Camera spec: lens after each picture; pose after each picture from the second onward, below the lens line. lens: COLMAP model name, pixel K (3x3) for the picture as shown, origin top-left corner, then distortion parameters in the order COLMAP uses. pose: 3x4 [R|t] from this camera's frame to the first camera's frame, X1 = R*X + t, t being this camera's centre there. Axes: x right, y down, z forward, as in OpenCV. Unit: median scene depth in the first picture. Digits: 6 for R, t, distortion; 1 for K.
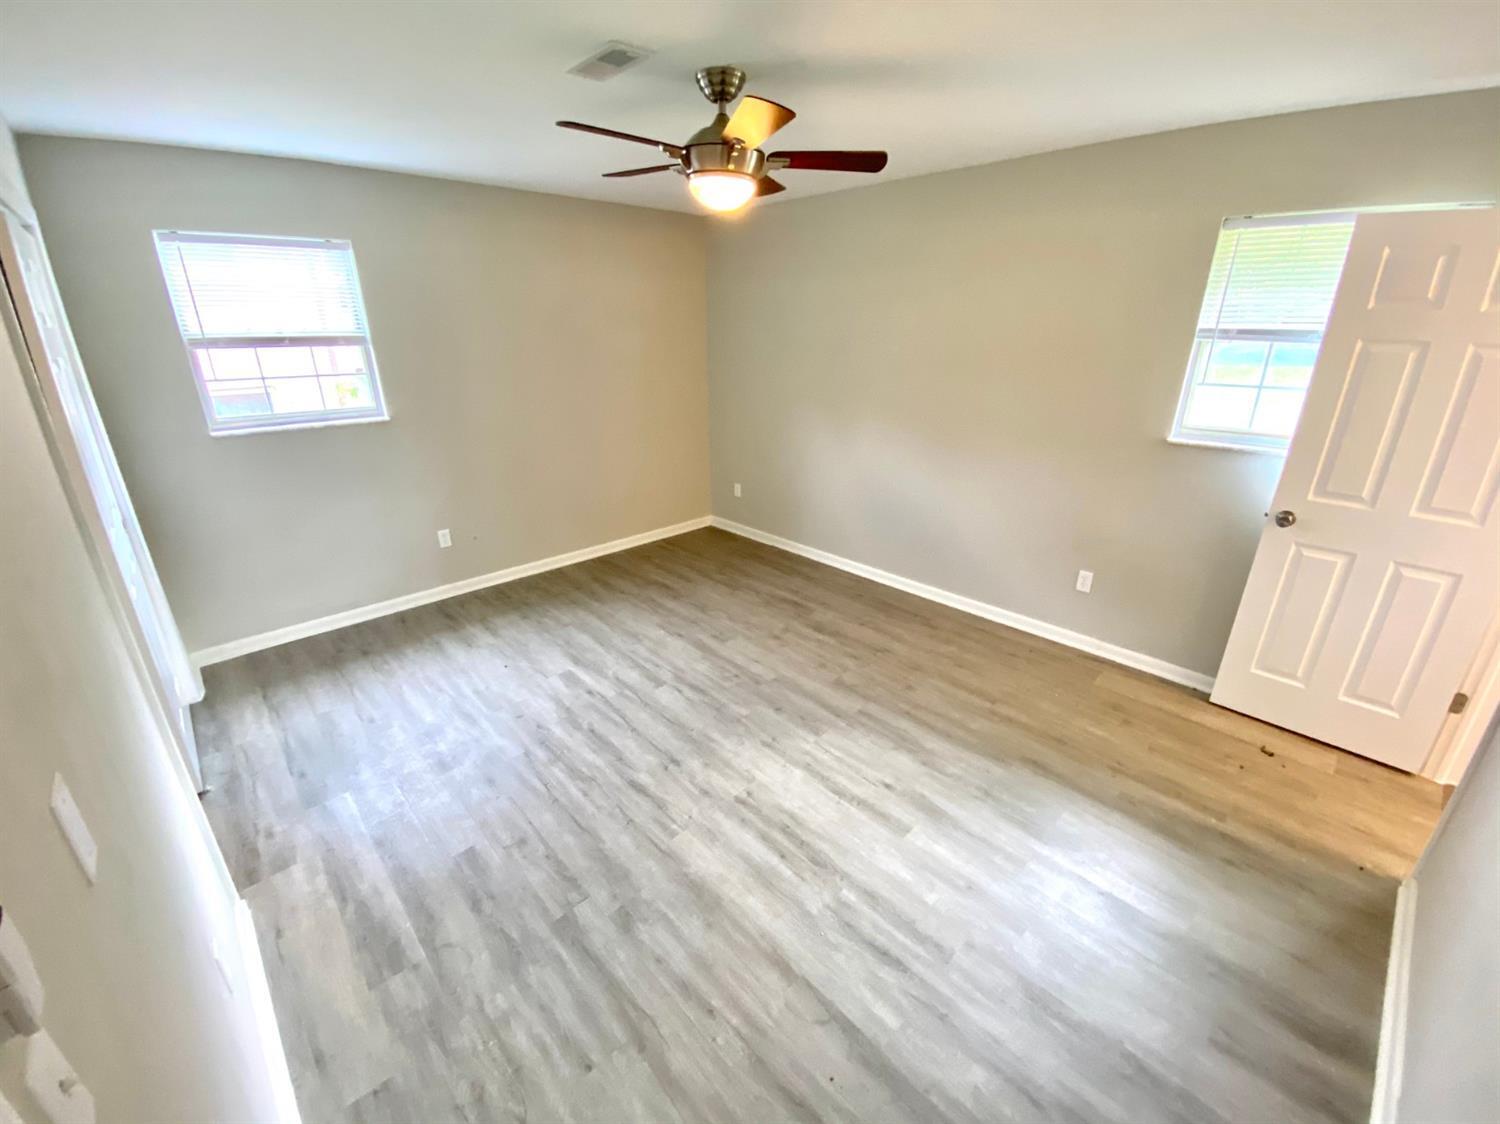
lens RADIAL K [[609.9, 0, 748.6], [0, 609.9, 554.4], [0, 0, 1]] dist [0.064293, -0.048757]
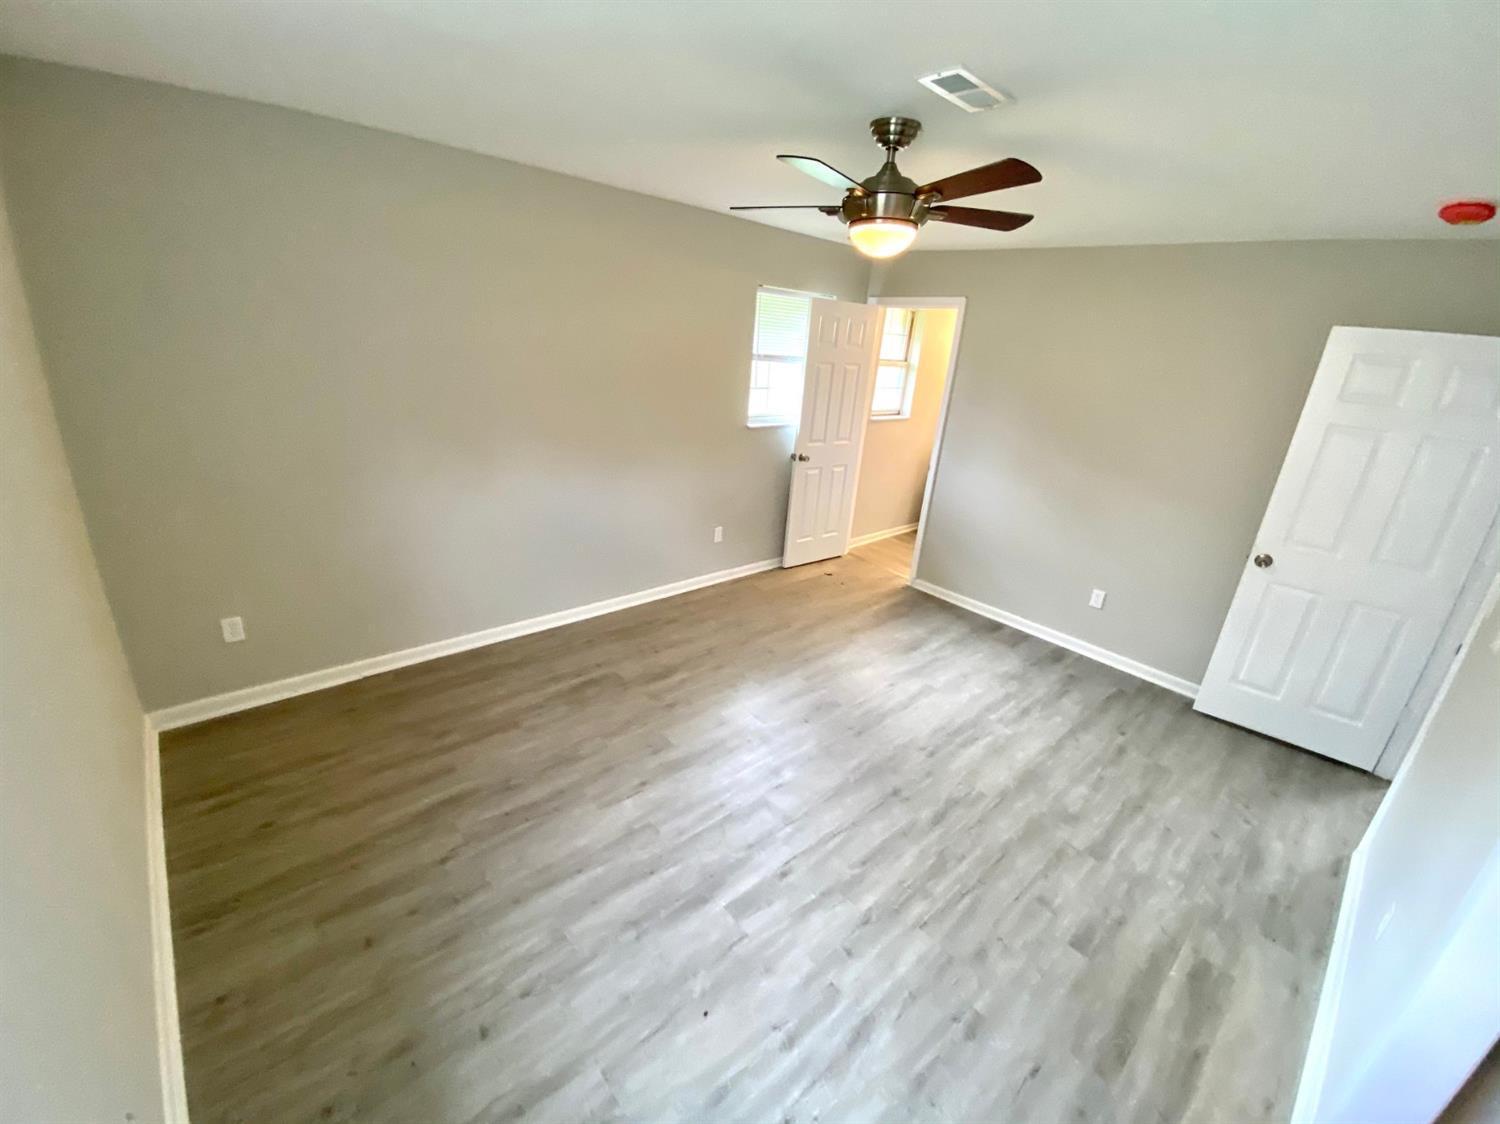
lens RADIAL K [[609.9, 0, 748.6], [0, 609.9, 554.4], [0, 0, 1]] dist [0.064293, -0.048757]
pose [[0.017289, -0.331459, 0.943311, -0.836637], [0.276019, 0.908372, 0.314123, -0.359739], [-0.960997, 0.254941, 0.107194, 0.888968]]
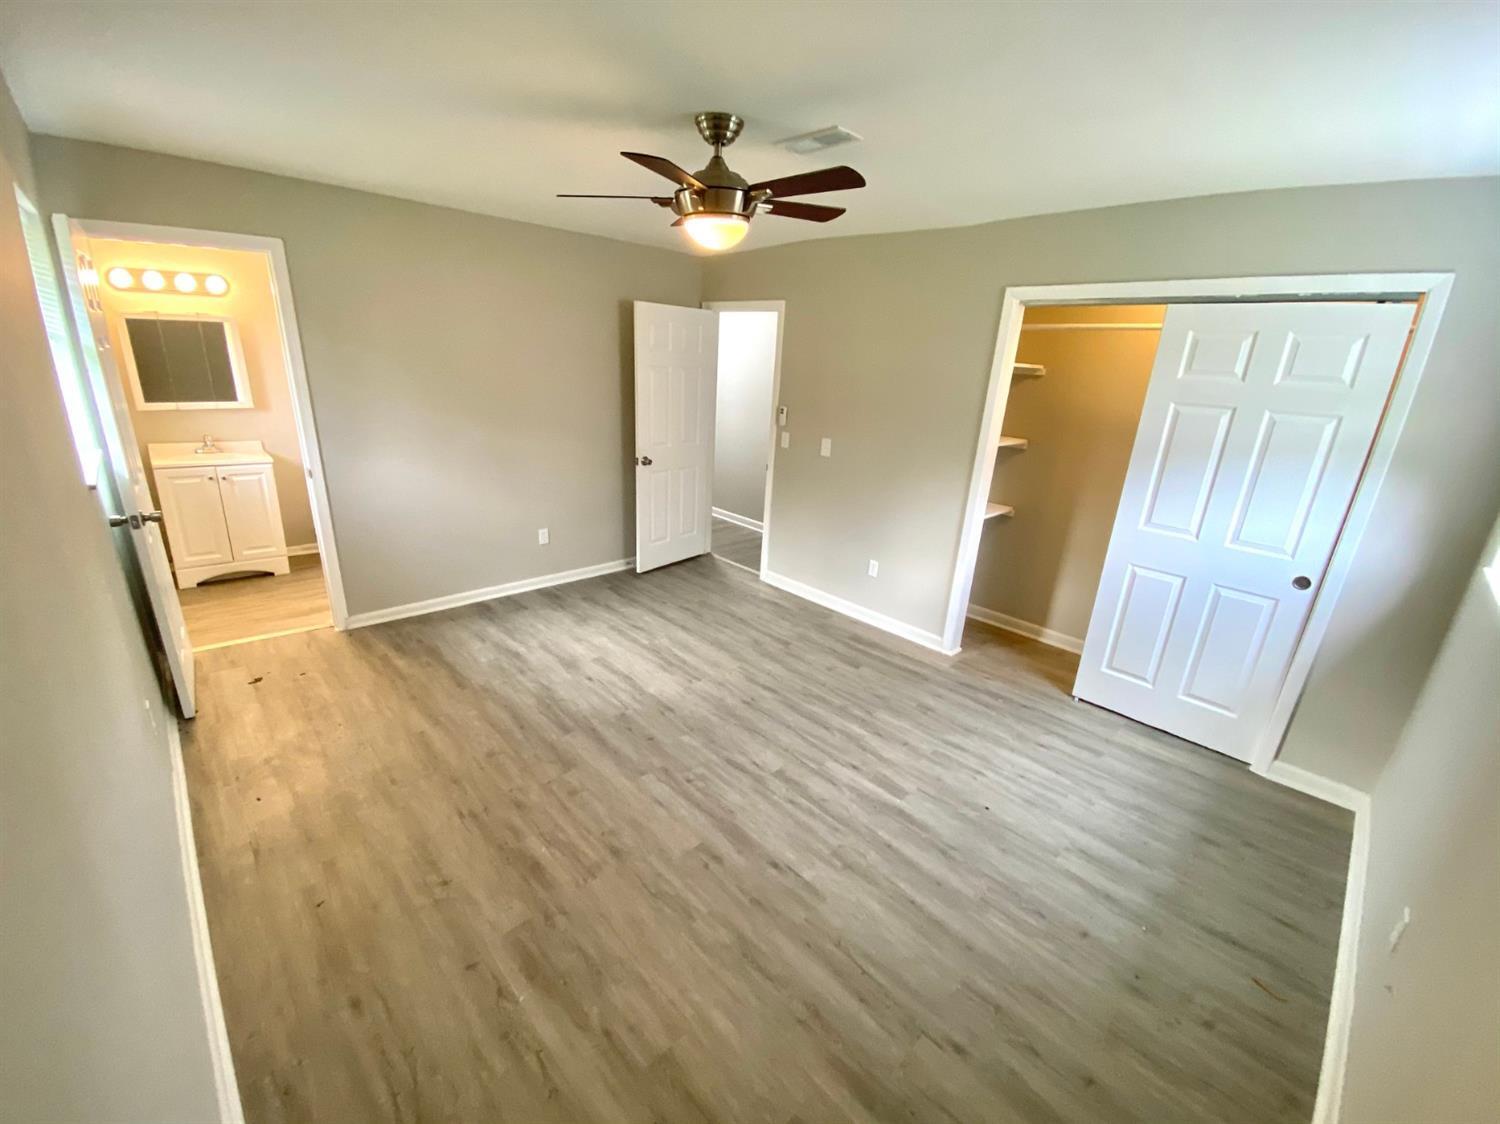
lens RADIAL K [[609.9, 0, 748.6], [0, 609.9, 554.4], [0, 0, 1]] dist [0.064293, -0.048757]
pose [[-0.998659, -0.045881, -0.023973, -0.069848], [-0.050829, 0.781339, 0.622034, -0.584690], [-0.009808, 0.622418, -0.782623, 1.549927]]
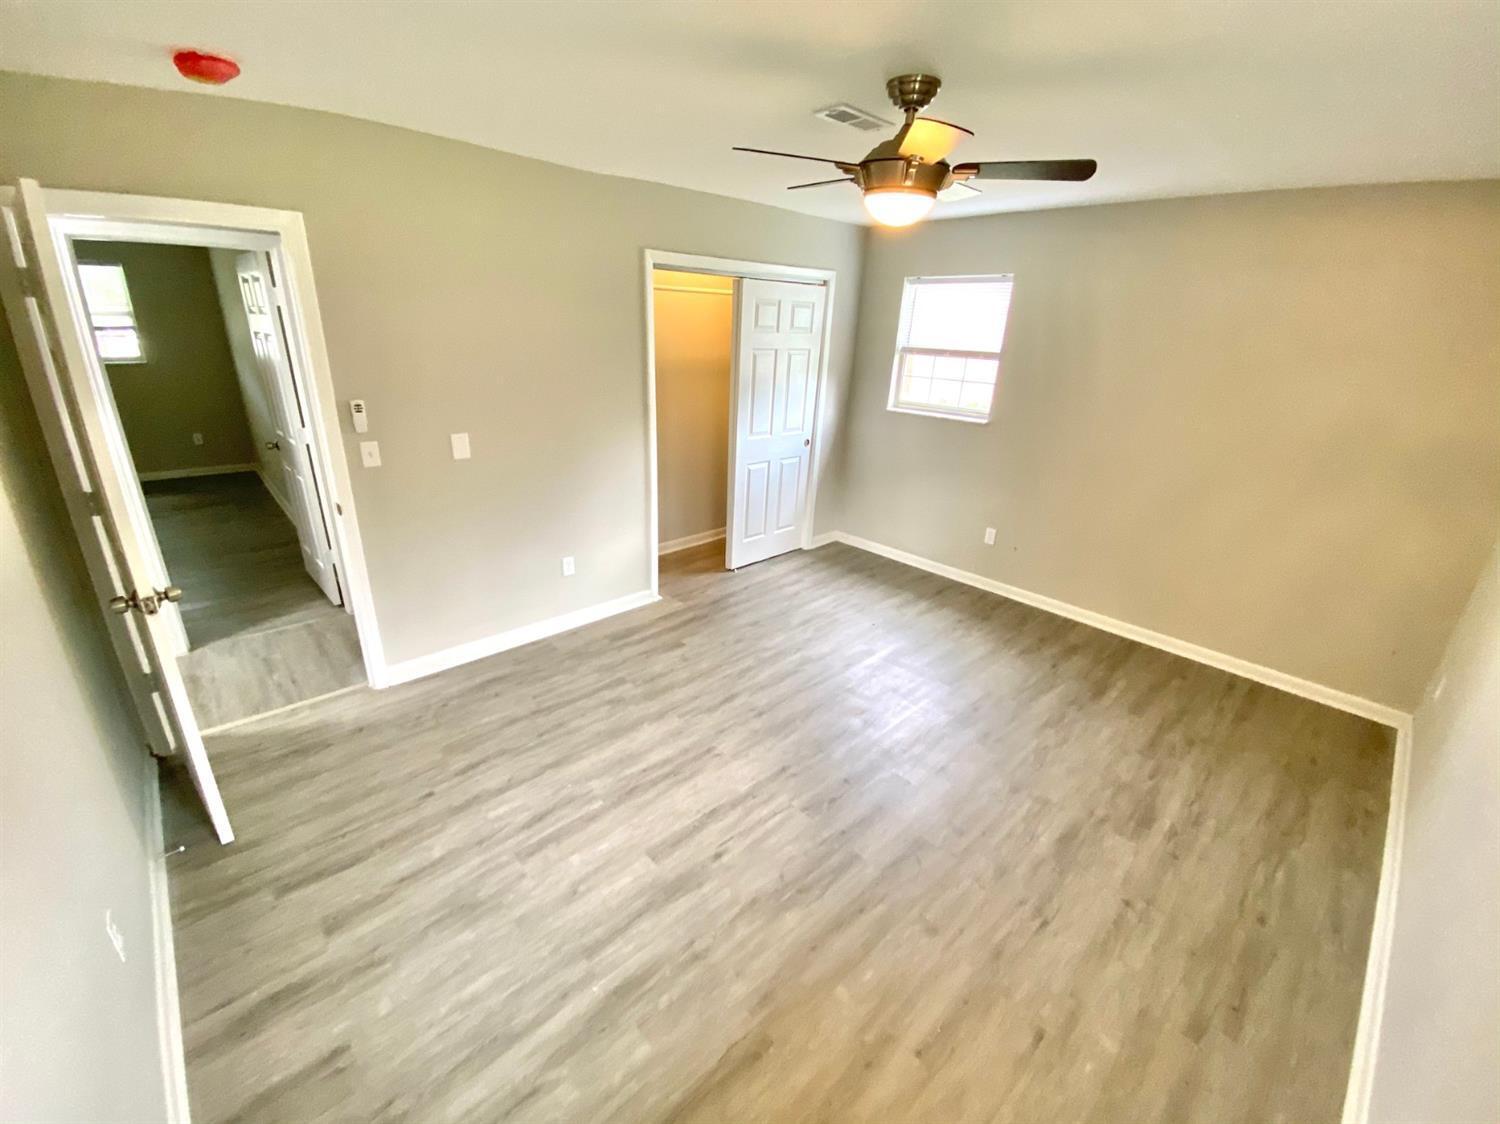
lens RADIAL K [[609.9, 0, 748.6], [0, 609.9, 554.4], [0, 0, 1]] dist [0.064293, -0.048757]
pose [[-0.004633, 0.351247, -0.936271, 0.743761], [-0.387656, 0.862436, 0.325466, -0.253376], [0.921793, 0.364459, 0.132167, 0.622317]]
